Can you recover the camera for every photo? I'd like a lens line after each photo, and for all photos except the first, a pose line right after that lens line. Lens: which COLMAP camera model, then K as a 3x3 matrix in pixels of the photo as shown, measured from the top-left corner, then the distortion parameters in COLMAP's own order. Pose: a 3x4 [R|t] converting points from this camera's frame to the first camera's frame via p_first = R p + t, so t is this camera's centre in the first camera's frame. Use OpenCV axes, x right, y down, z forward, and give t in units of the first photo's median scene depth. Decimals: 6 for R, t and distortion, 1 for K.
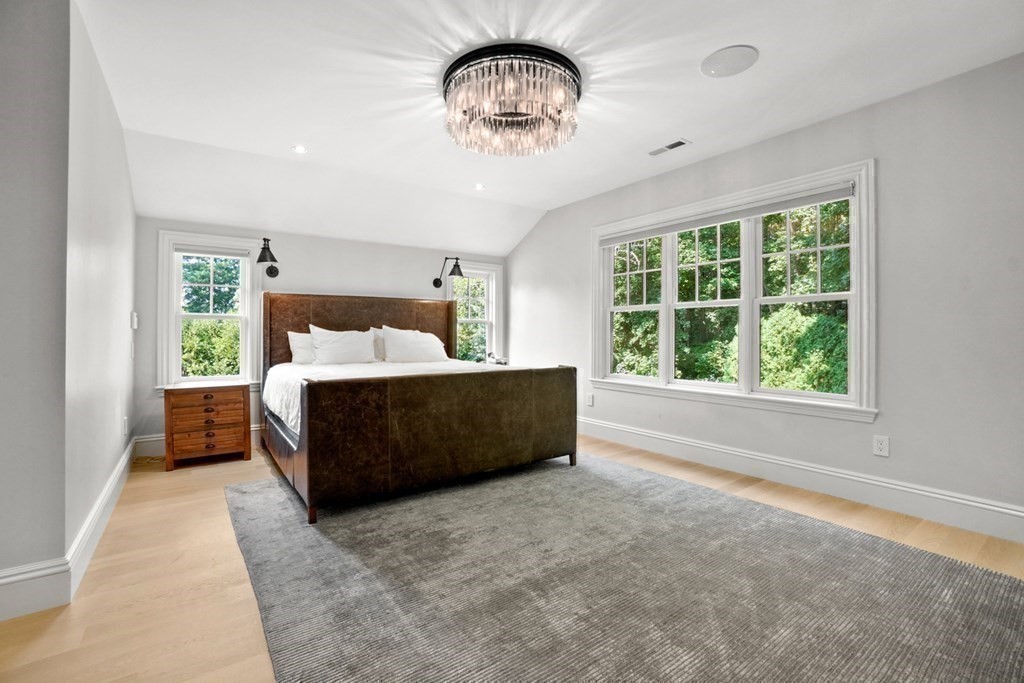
lens RADIAL K [[455.0, 0, 501.3], [0, 455.0, 333.4], [0, 0, 1]] dist [-0.064596, 0.024237]
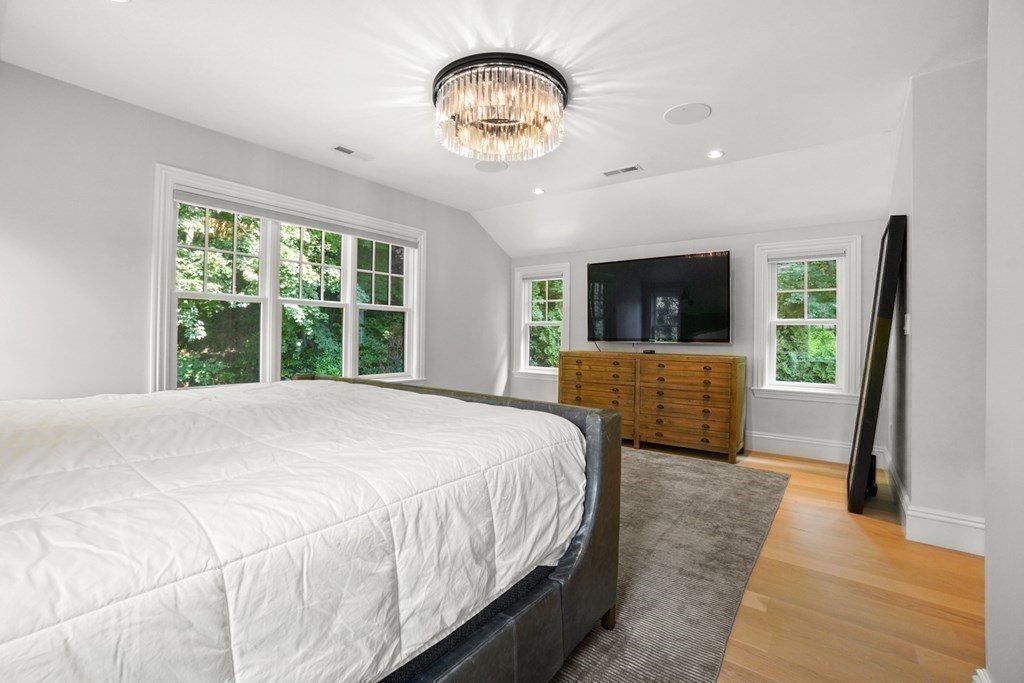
lens RADIAL K [[455.0, 0, 501.3], [0, 455.0, 333.4], [0, 0, 1]] dist [-0.064596, 0.024237]
pose [[-0.306205, -0.000827, 0.951965, -0.709717], [-0.018231, 0.999821, -0.004996, 0.001067], [-0.951791, -0.018885, -0.306166, 0.965354]]
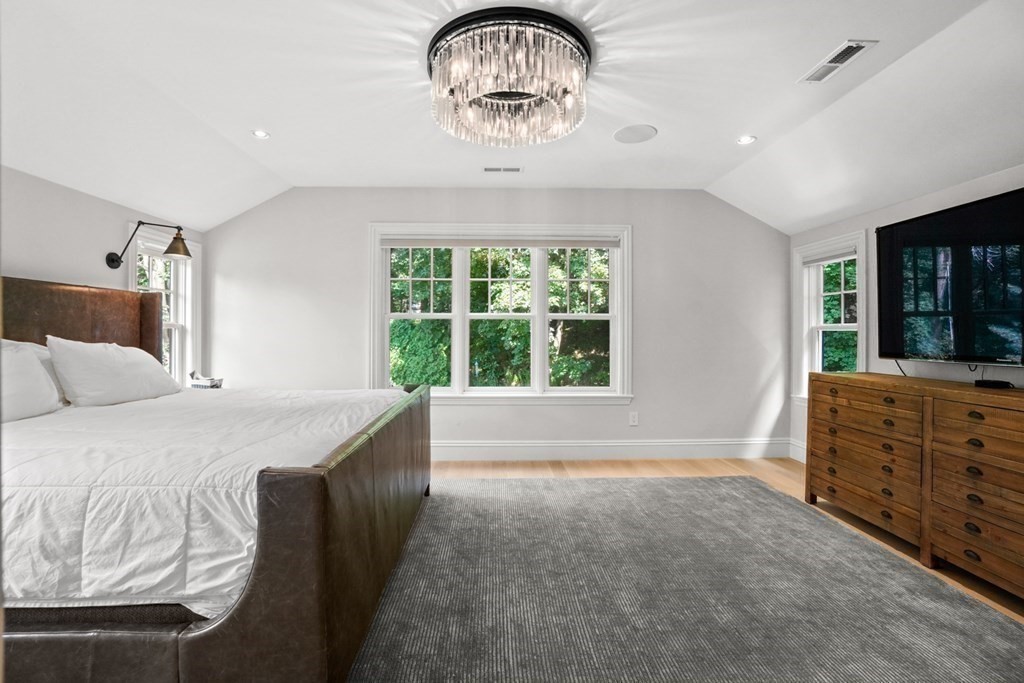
lens RADIAL K [[455.0, 0, 501.3], [0, 455.0, 333.4], [0, 0, 1]] dist [-0.064596, 0.024237]
pose [[0.556423, -0.002343, 0.830896, -0.514400], [-0.004263, 0.999975, 0.005675, -0.032634], [-0.830888, -0.006700, 0.556399, 0.402553]]
